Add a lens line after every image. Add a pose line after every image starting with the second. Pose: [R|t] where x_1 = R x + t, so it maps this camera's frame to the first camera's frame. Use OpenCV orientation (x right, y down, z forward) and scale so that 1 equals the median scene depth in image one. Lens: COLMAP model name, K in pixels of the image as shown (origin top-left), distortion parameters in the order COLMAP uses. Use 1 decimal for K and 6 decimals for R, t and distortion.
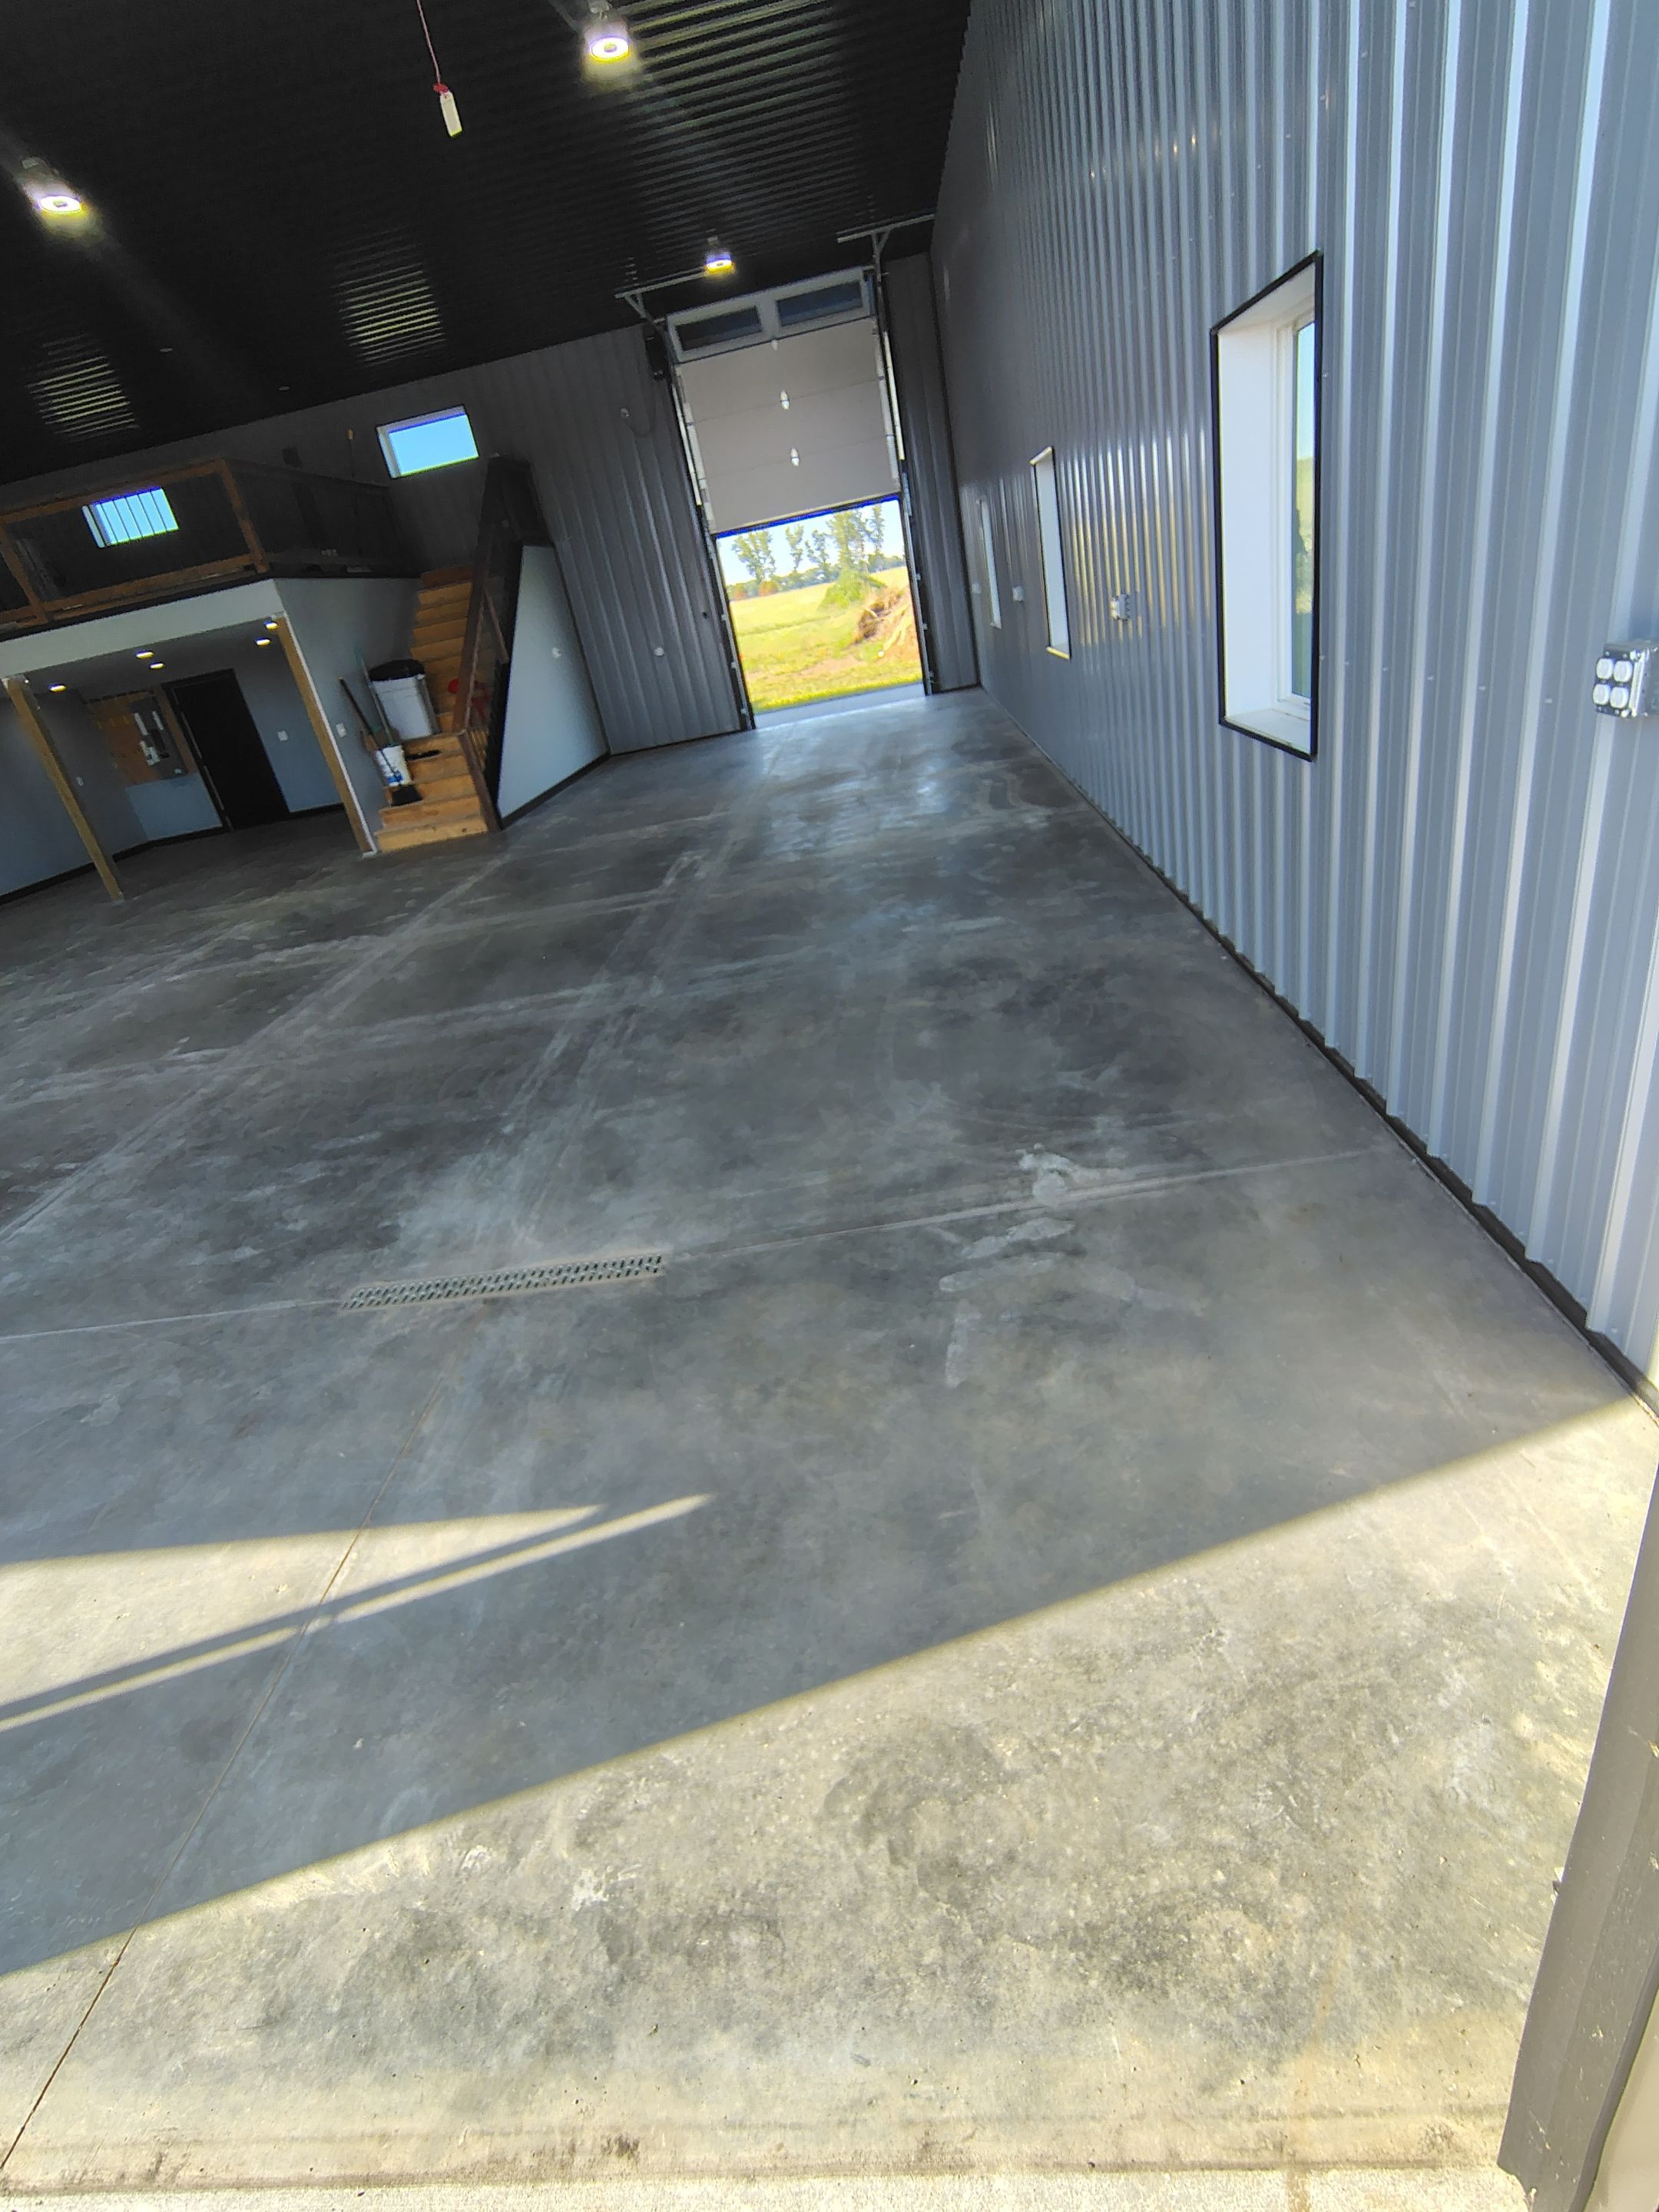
lens RADIAL K [[1044.3, 0, 819.0], [0, 1044.3, 1109.6], [0, 0, 1]] dist [-0.001659, 0.000259]
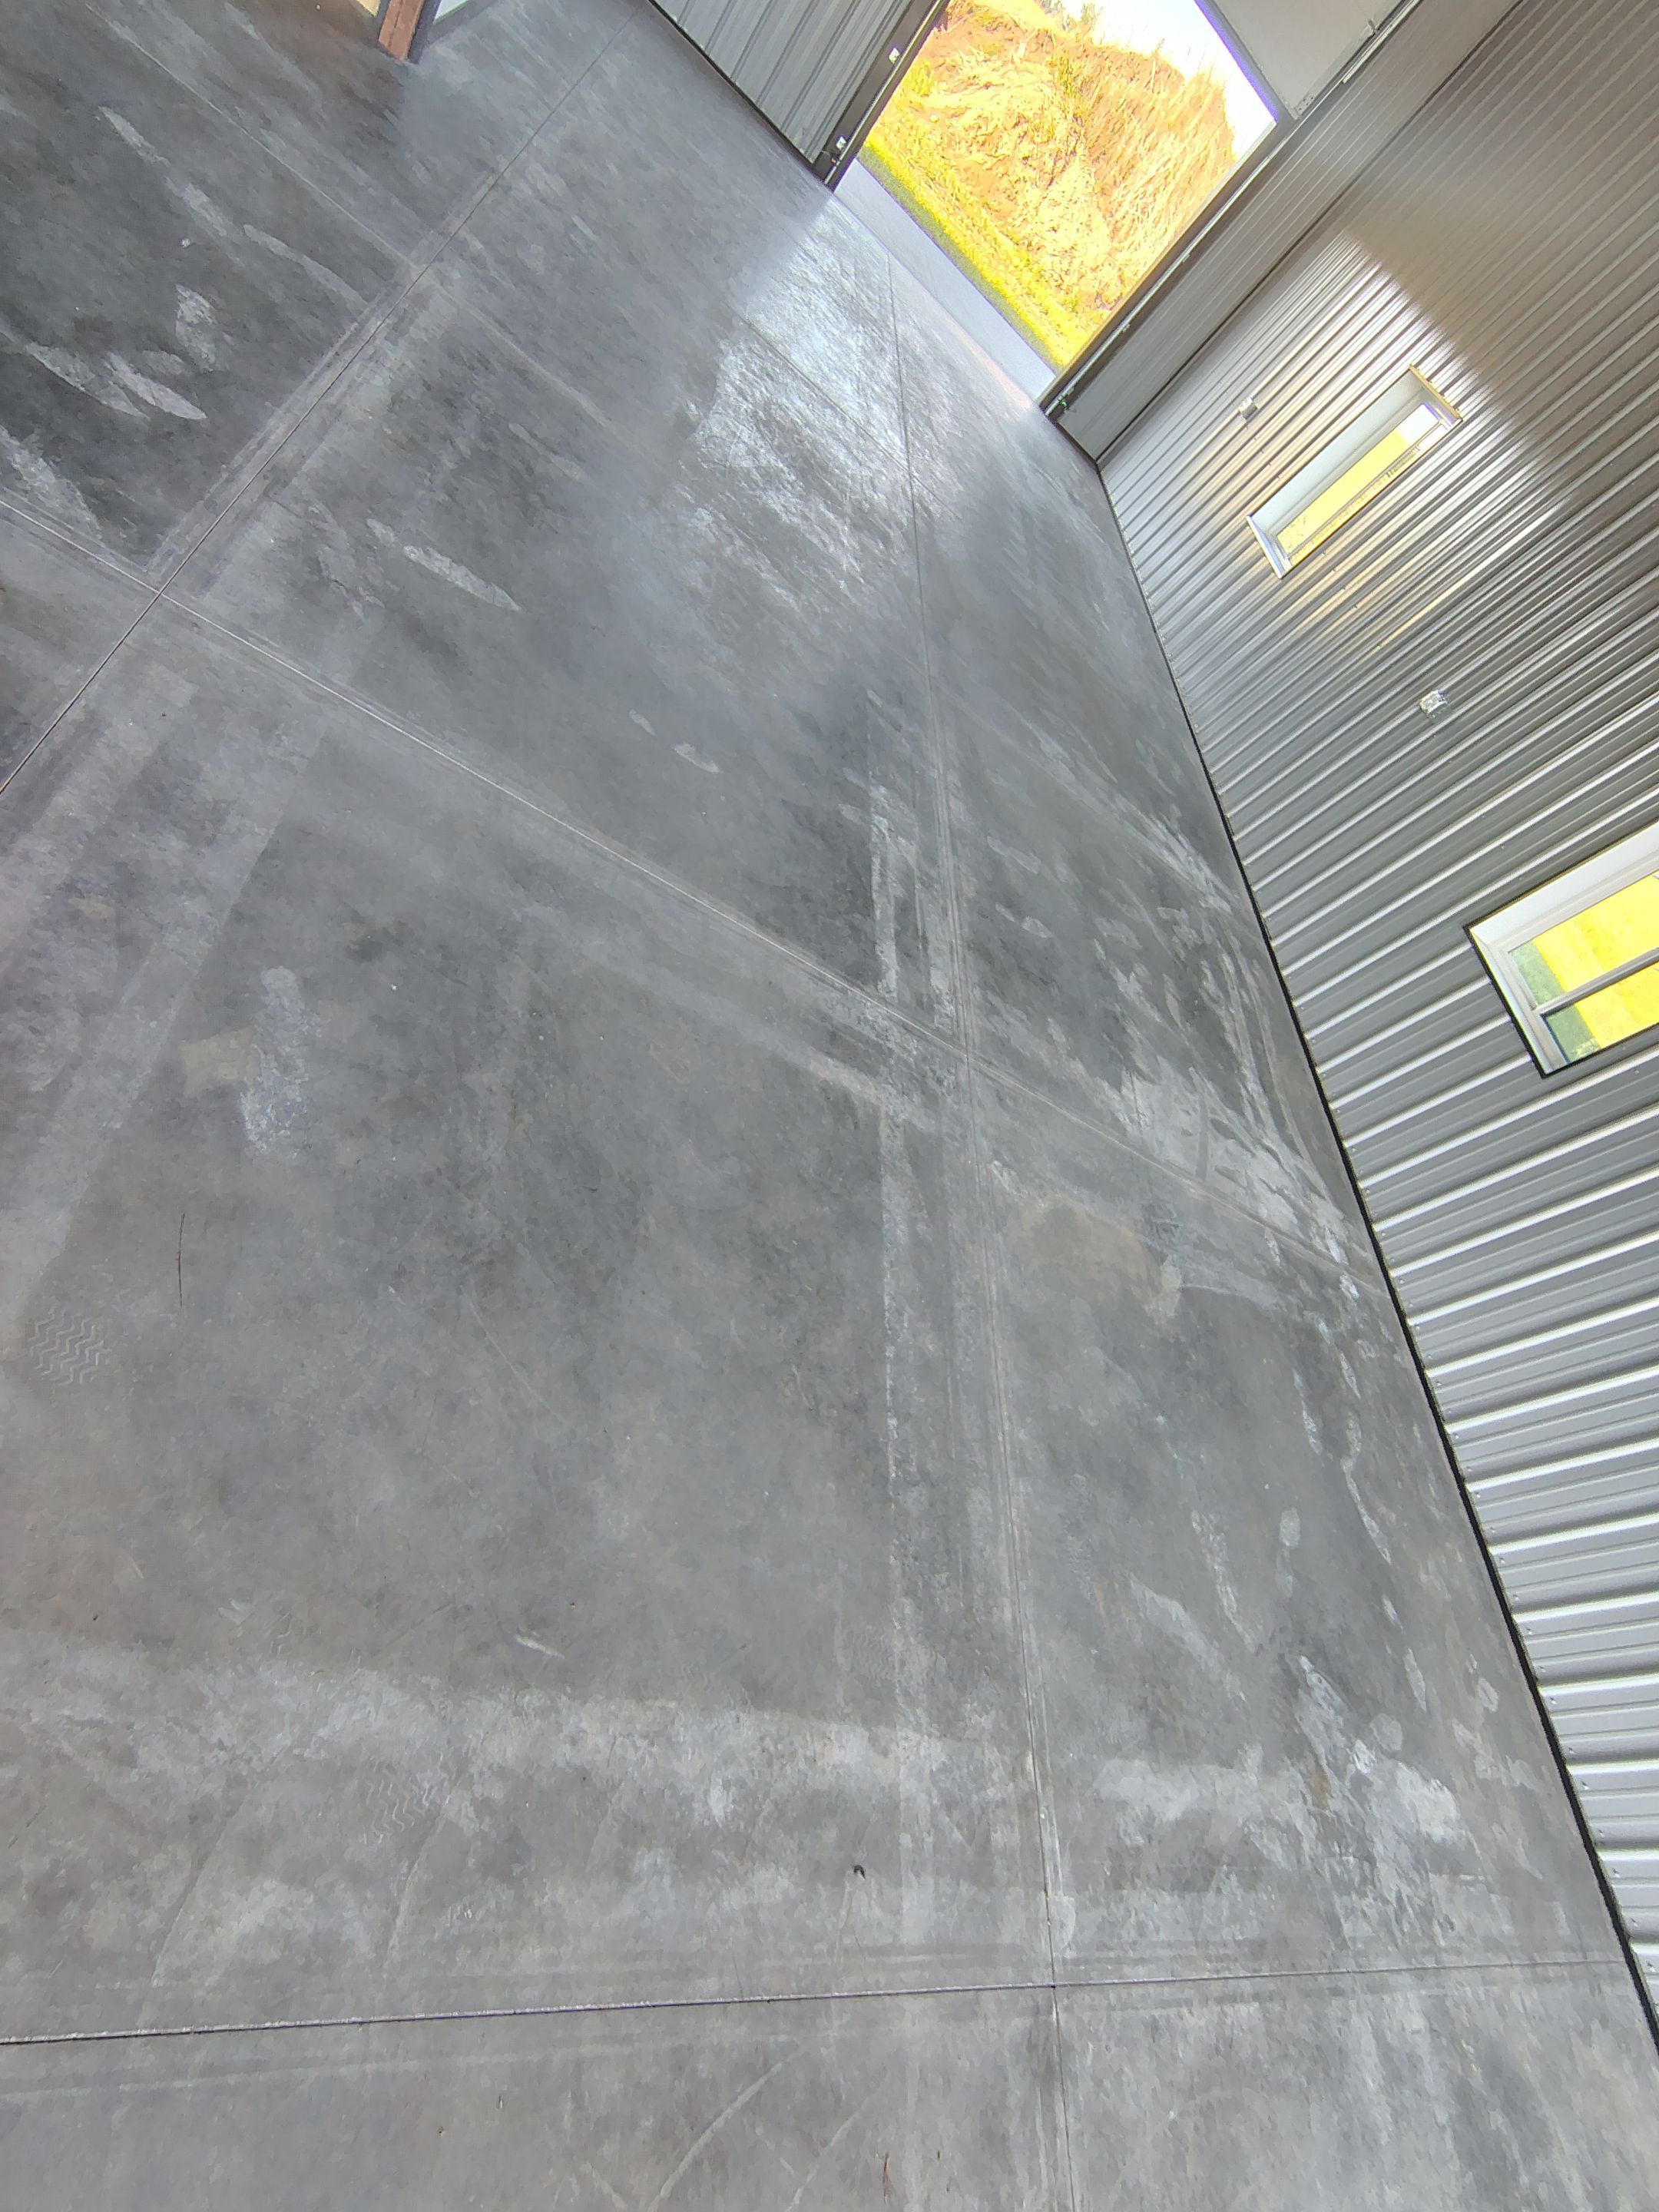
lens RADIAL K [[1044.3, 0, 819.0], [0, 1044.3, 1109.6], [0, 0, 1]] dist [-0.001659, 0.000259]
pose [[0.648336, 0.425986, 0.631028, -0.549513], [-0.665962, 0.718992, 0.198860, -0.321379], [-0.368993, -0.549168, 0.749839, 0.855117]]
